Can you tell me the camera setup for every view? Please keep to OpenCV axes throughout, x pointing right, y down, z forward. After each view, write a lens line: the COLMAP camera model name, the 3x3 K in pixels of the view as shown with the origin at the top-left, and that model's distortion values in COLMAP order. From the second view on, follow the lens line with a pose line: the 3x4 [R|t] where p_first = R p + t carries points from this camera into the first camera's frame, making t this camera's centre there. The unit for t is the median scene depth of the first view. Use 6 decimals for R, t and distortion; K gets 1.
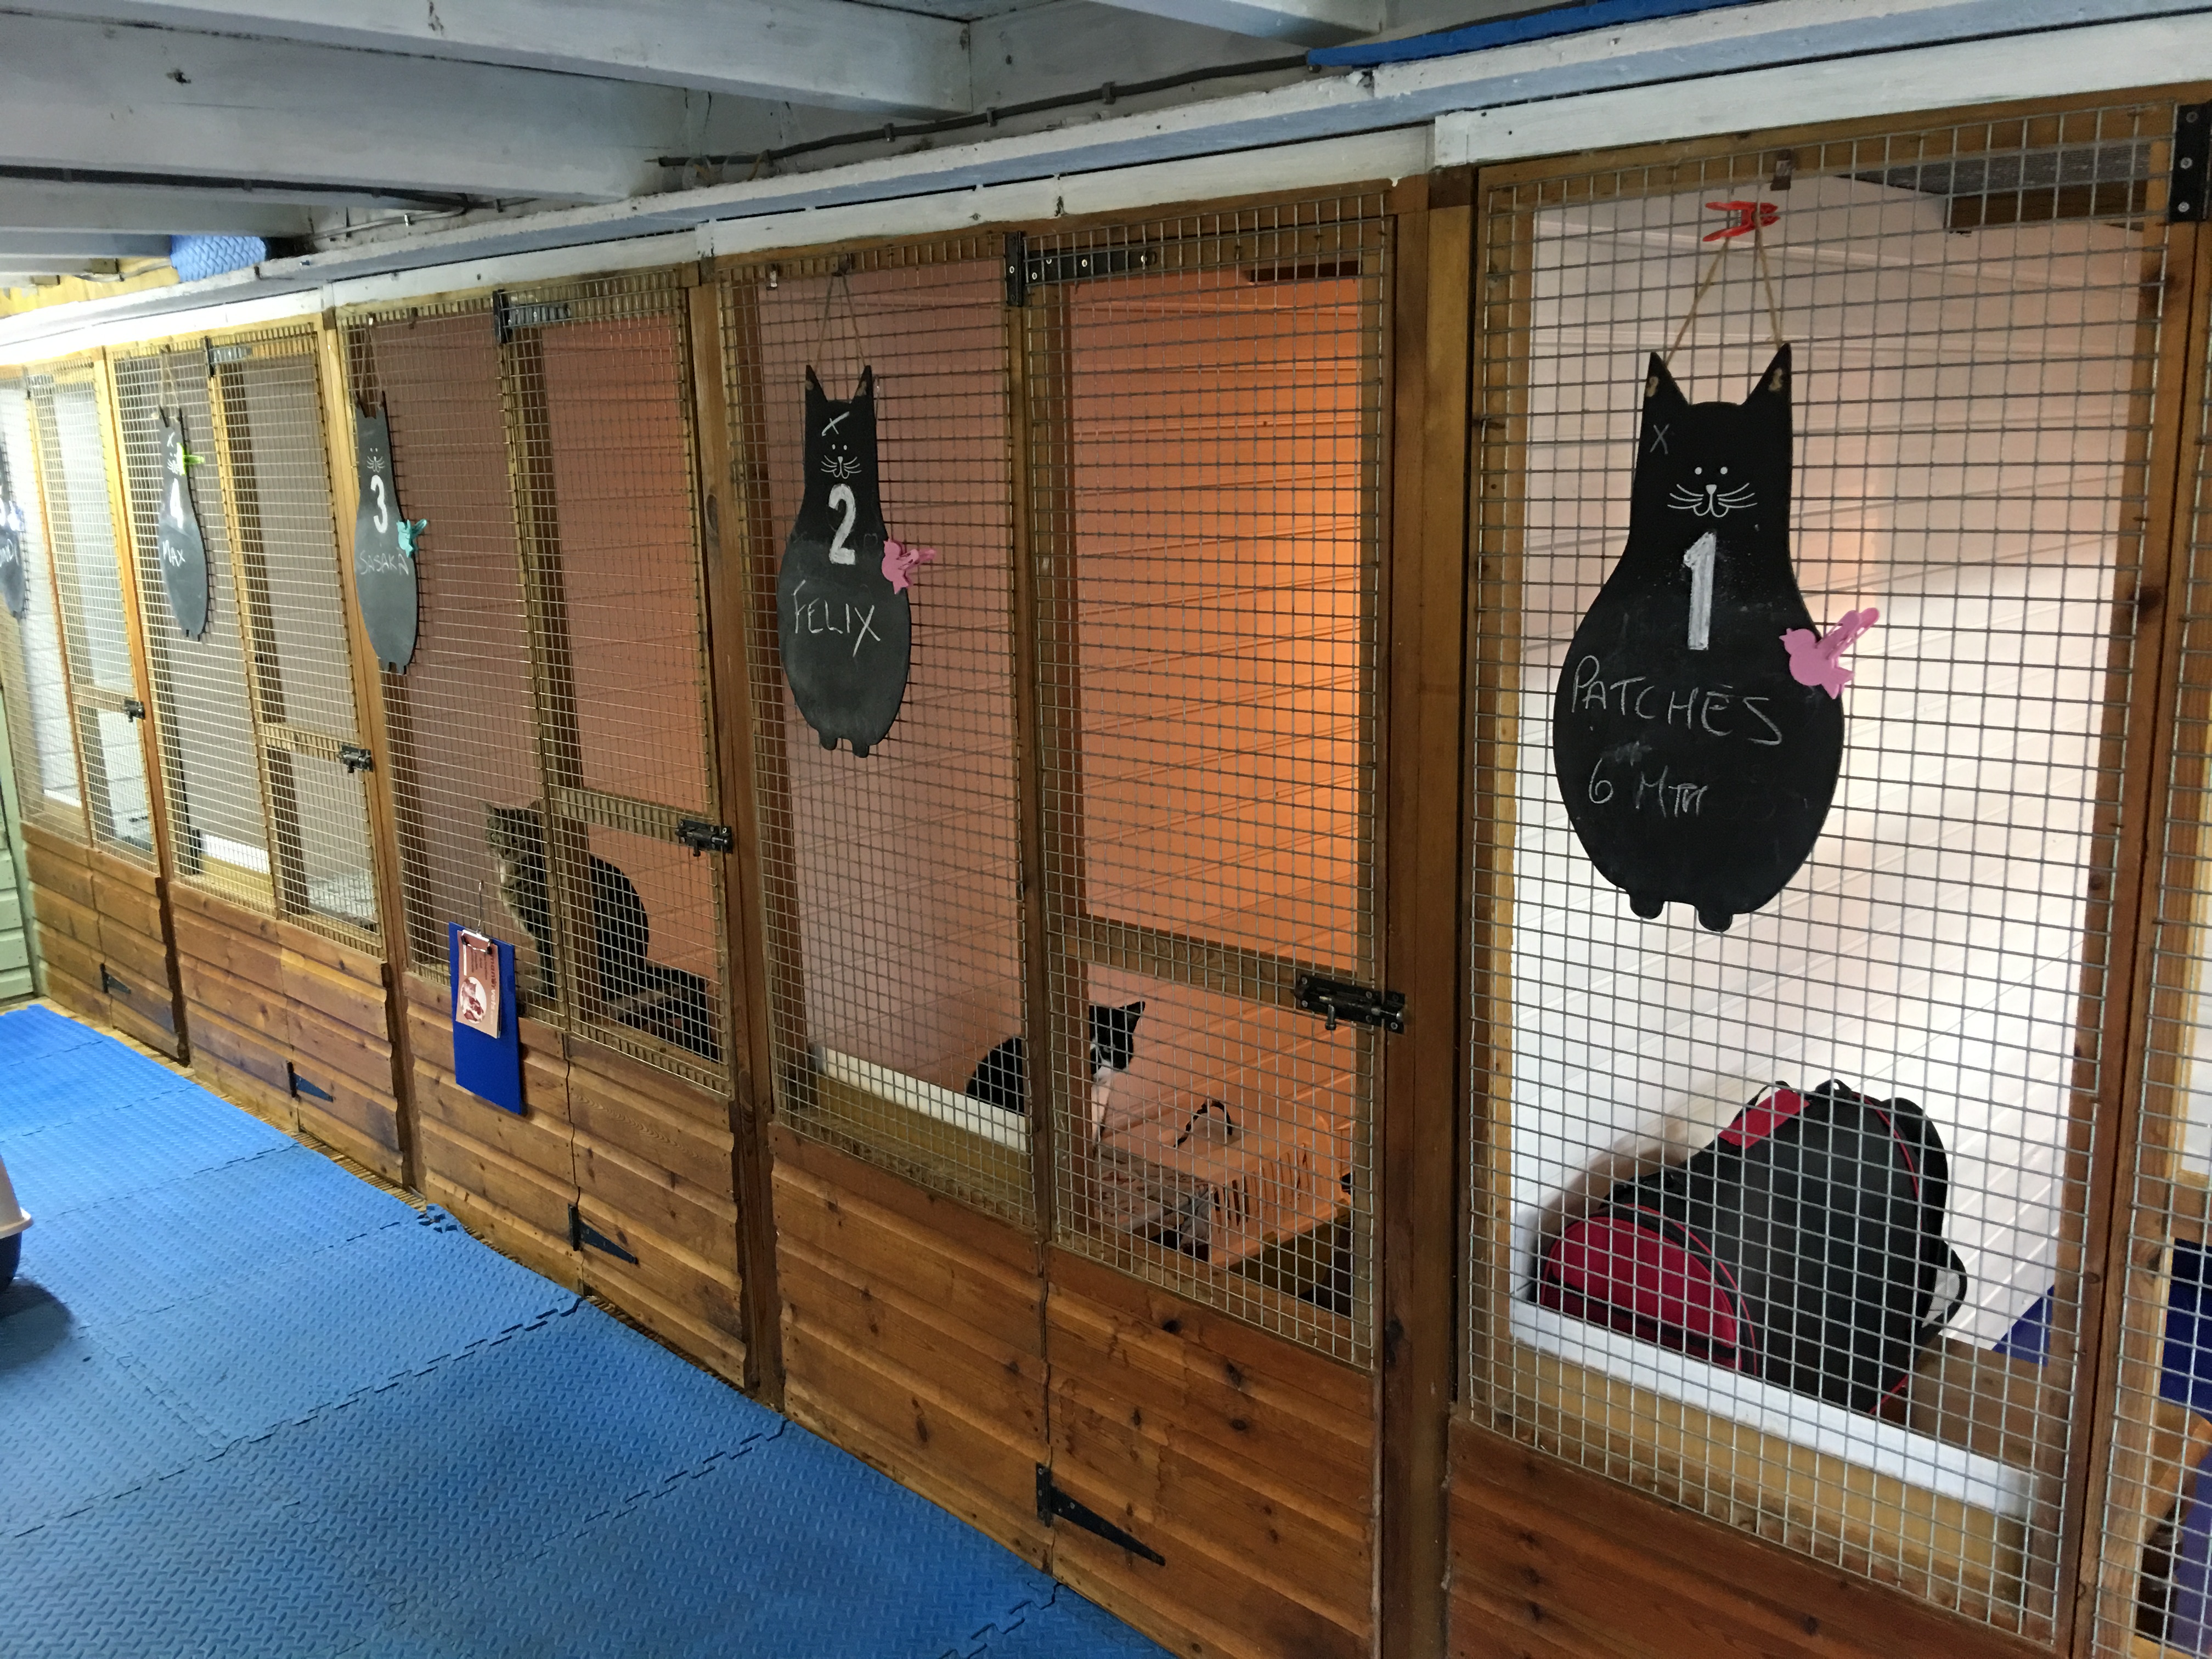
lens RADIAL K [[1861.2, 0, 1104.5], [0, 1861.2, 803.7], [0, 0, 1]] dist [0.089388, -0.154476]
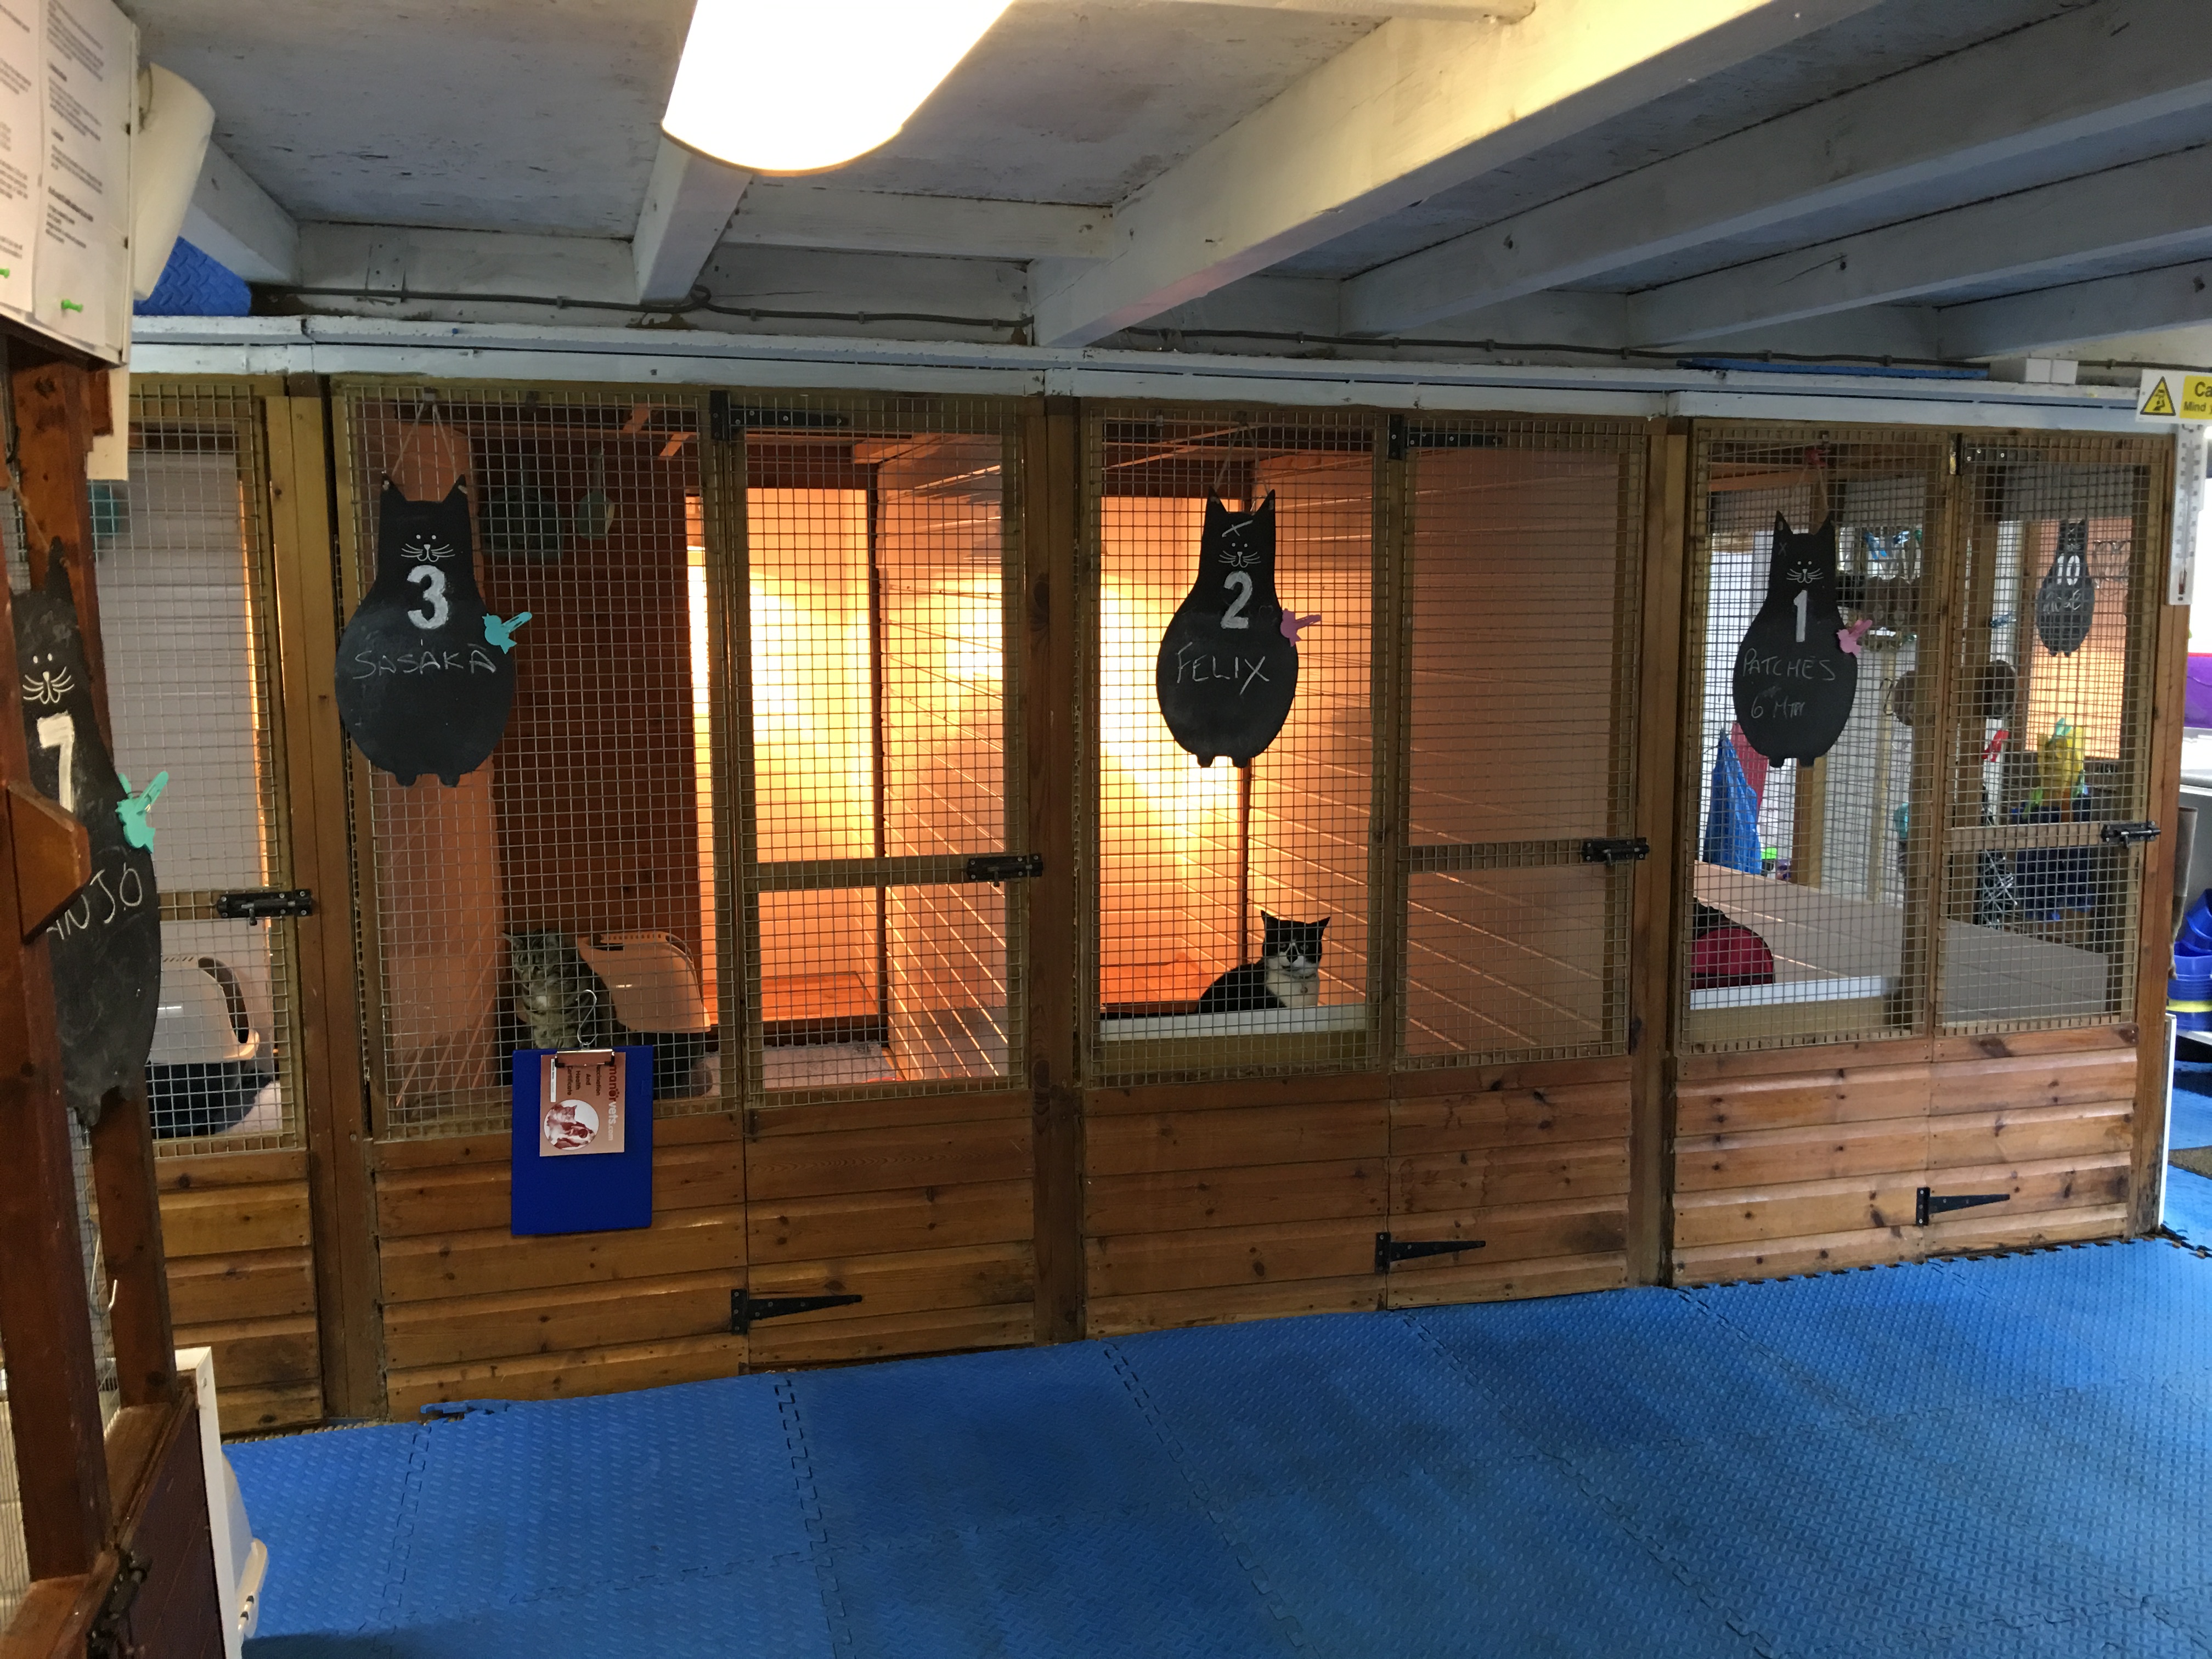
lens RADIAL K [[1861.2, 0, 1104.5], [0, 1861.2, 803.7], [0, 0, 1]] dist [0.089388, -0.154476]
pose [[0.503519, -0.083072, 0.859981, -1.531433], [0.157566, 0.987503, 0.003136, -0.021376], [-0.849495, 0.133925, 0.510316, 0.432705]]
